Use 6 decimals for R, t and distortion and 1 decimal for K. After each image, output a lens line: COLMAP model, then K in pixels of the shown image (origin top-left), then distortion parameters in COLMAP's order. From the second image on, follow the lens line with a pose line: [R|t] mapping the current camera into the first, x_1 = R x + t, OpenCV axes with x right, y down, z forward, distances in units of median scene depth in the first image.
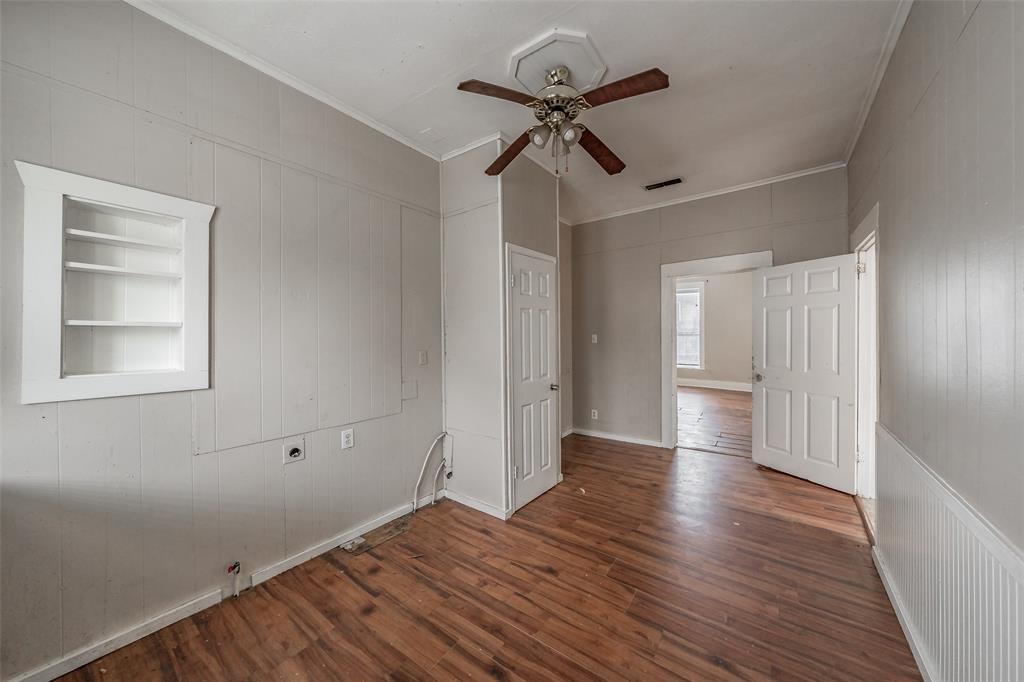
lens RADIAL K [[364.8, 0, 509.7], [0, 364.8, 332.5], [0, 0, 1]] dist [-0.002707, -0.000072]
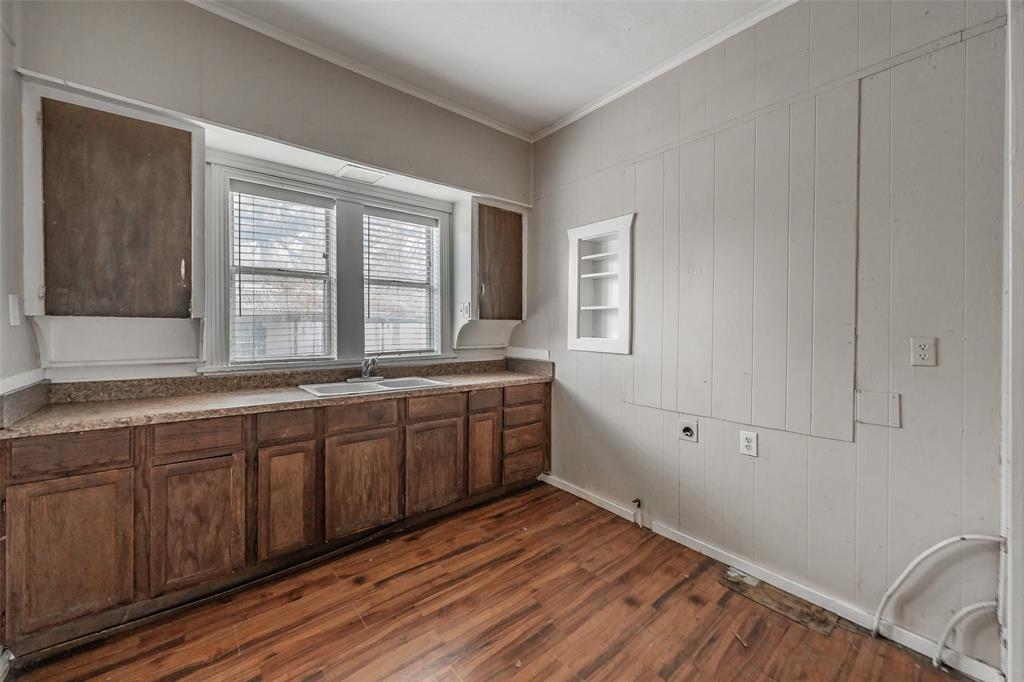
lens RADIAL K [[392.1, 0, 513.3], [0, 392.1, 334.3], [0, 0, 1]] dist [-0.001935, -0.000126]
pose [[-0.245444, 0.013484, -0.969317, 0.543975], [-0.006891, 0.999854, 0.015654, 0.053088], [0.969386, 0.010522, -0.245315, 0.790857]]
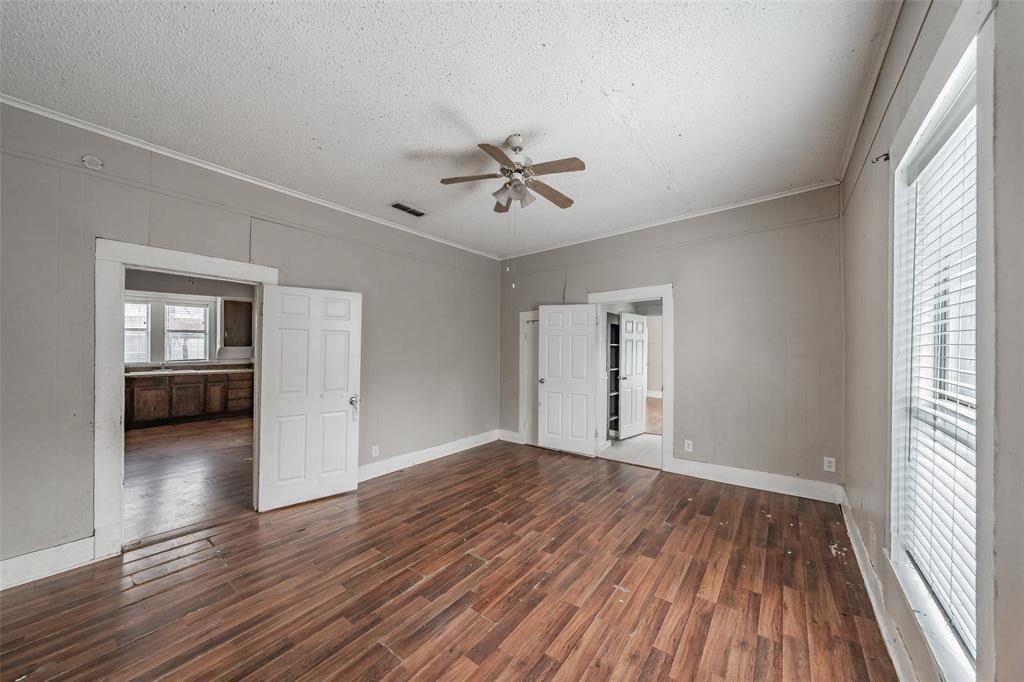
lens RADIAL K [[364.8, 0, 522.2], [0, 364.8, 339.2], [0, 0, 1]] dist [-0.002707, -0.000072]
pose [[-0.022964, -0.011068, -0.999675, 2.366156], [-0.014554, 0.999836, -0.010736, -0.049212], [0.999630, 0.014303, -0.023121, 3.038302]]
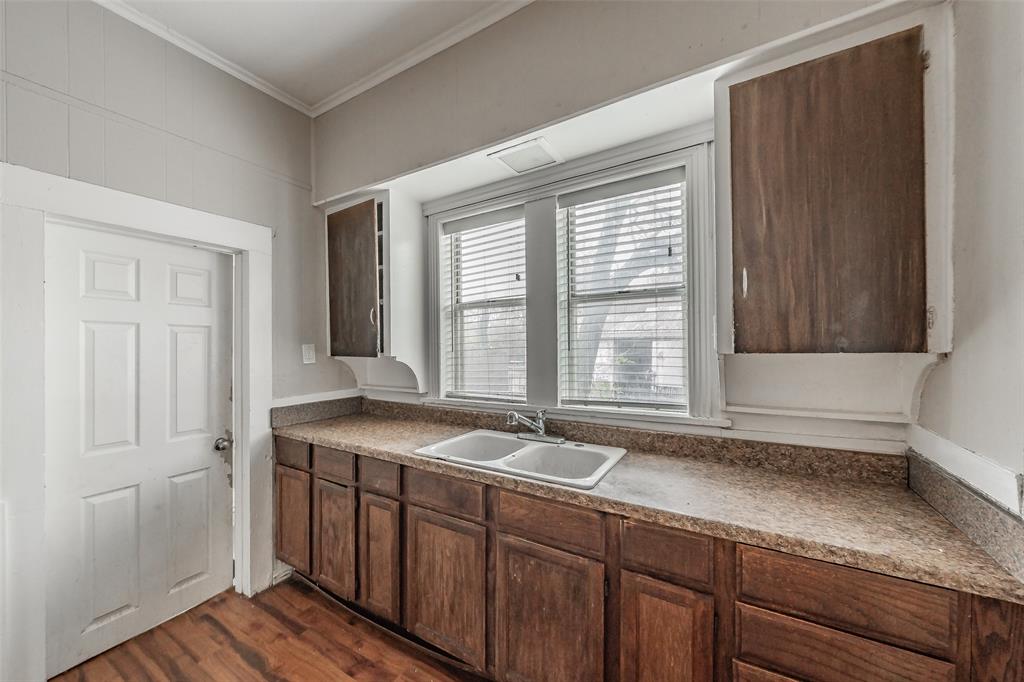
lens RADIAL K [[364.8, 0, 508.9], [0, 364.8, 348.8], [0, 0, 1]] dist [-0.002707, -0.000072]
pose [[-0.995796, 0.008954, -0.091159, -0.393113], [0.008201, 0.999929, 0.008623, 0.007625], [0.091230, 0.007839, -0.995799, 0.859646]]
